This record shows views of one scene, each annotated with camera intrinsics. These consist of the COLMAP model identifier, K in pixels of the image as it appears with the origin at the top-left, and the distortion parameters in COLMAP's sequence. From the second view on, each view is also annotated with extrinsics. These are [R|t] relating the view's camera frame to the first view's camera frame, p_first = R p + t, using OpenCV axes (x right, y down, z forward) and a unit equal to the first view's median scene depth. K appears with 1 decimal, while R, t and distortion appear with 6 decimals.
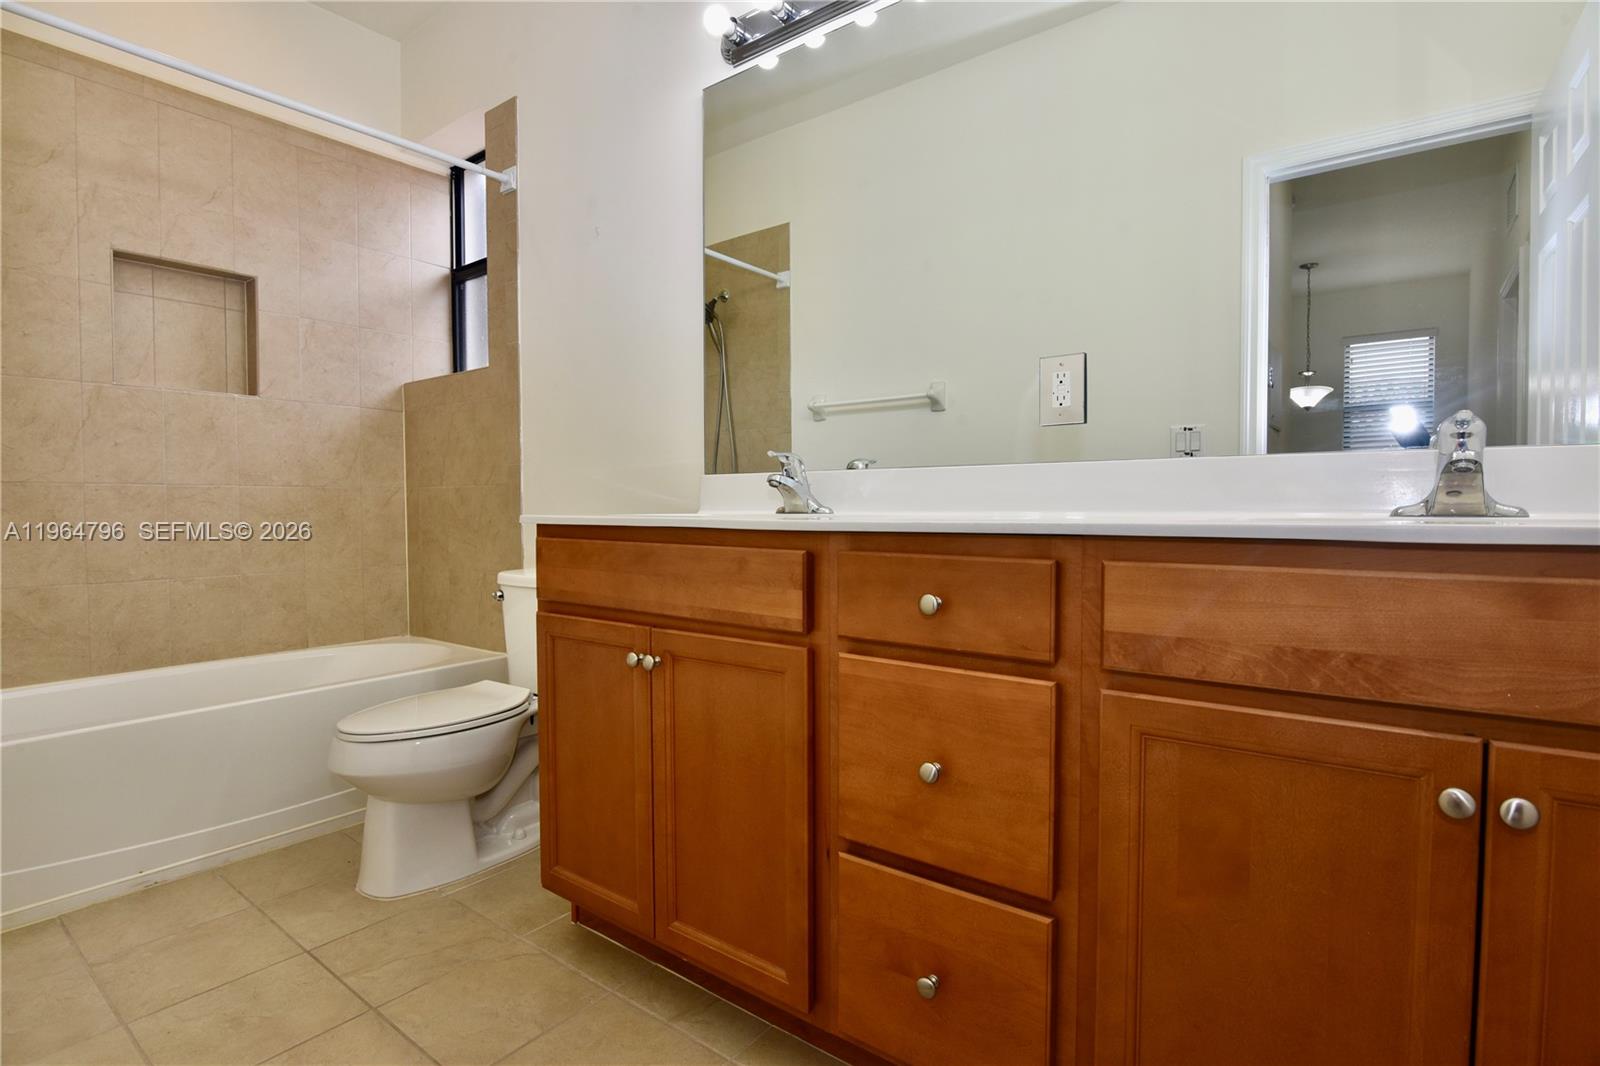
lens RADIAL K [[795.4, 0, 794.8], [0, 795.4, 517.0], [0, 0, 1]] dist [-0.020636, -0.001520]
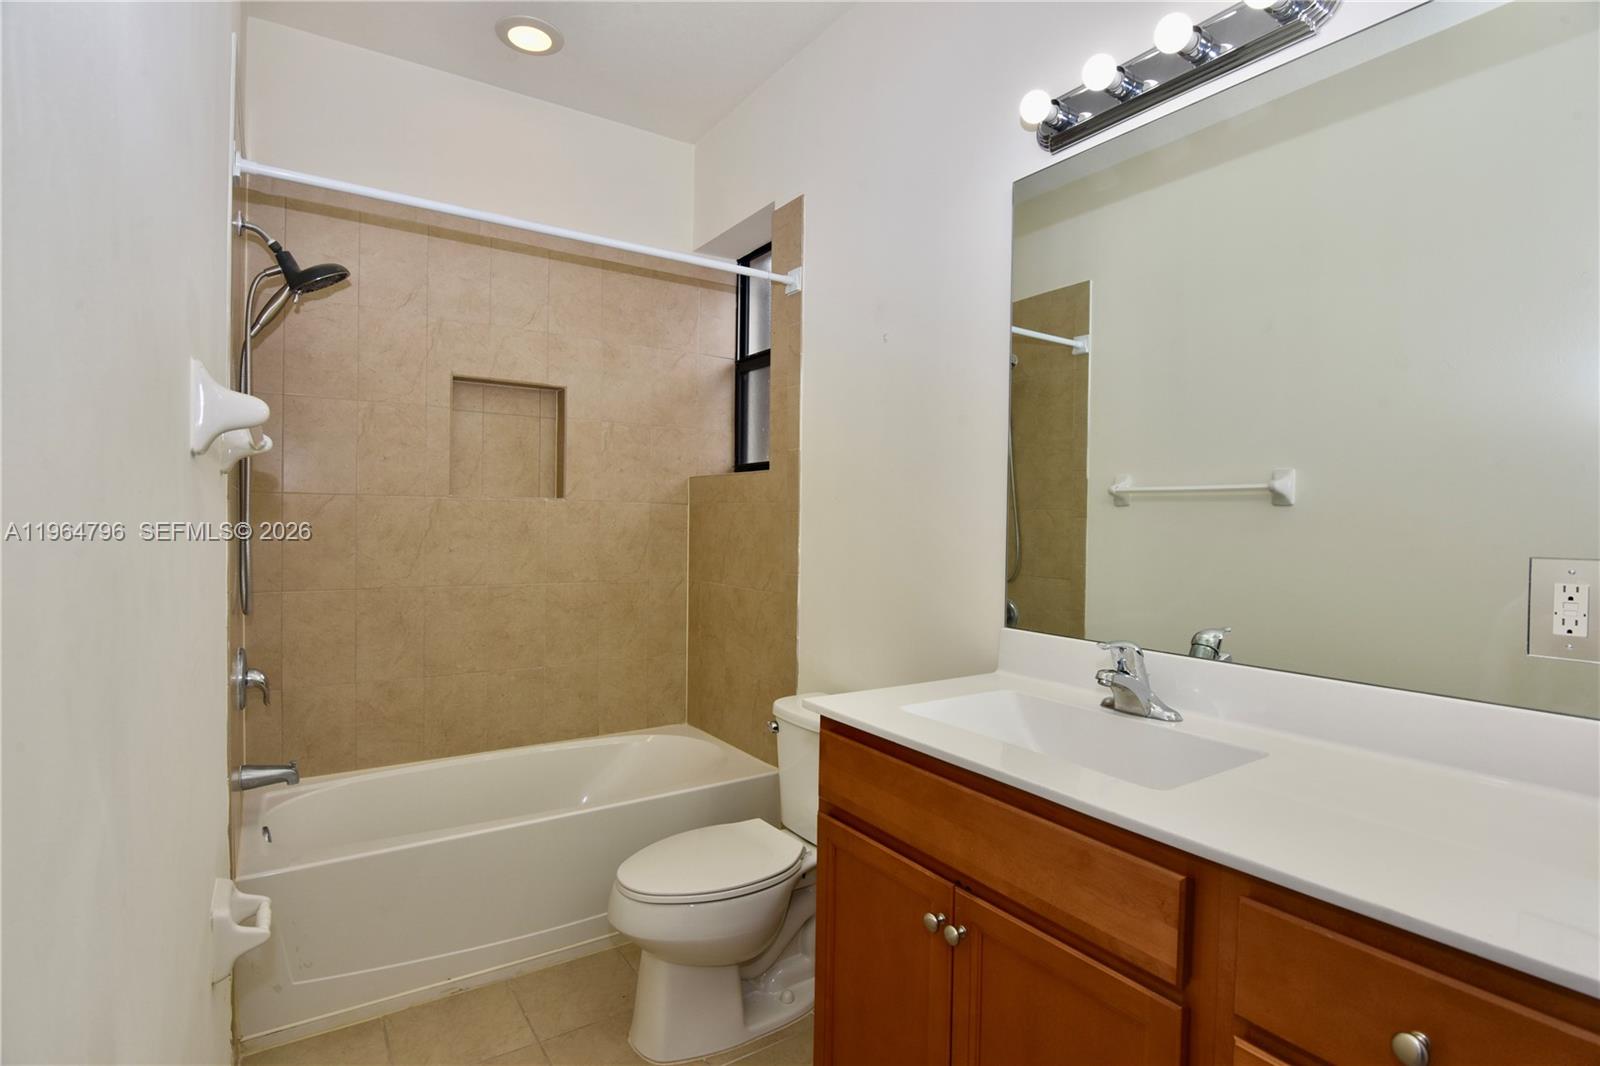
lens RADIAL K [[795.4, 0, 782.9], [0, 795.4, 525.3], [0, 0, 1]] dist [-0.020636, -0.001520]
pose [[0.943255, 0.023965, -0.331204, -0.050536], [-0.029570, 0.999492, -0.011893, -0.128397], [0.330751, 0.021012, 0.943484, 0.093764]]
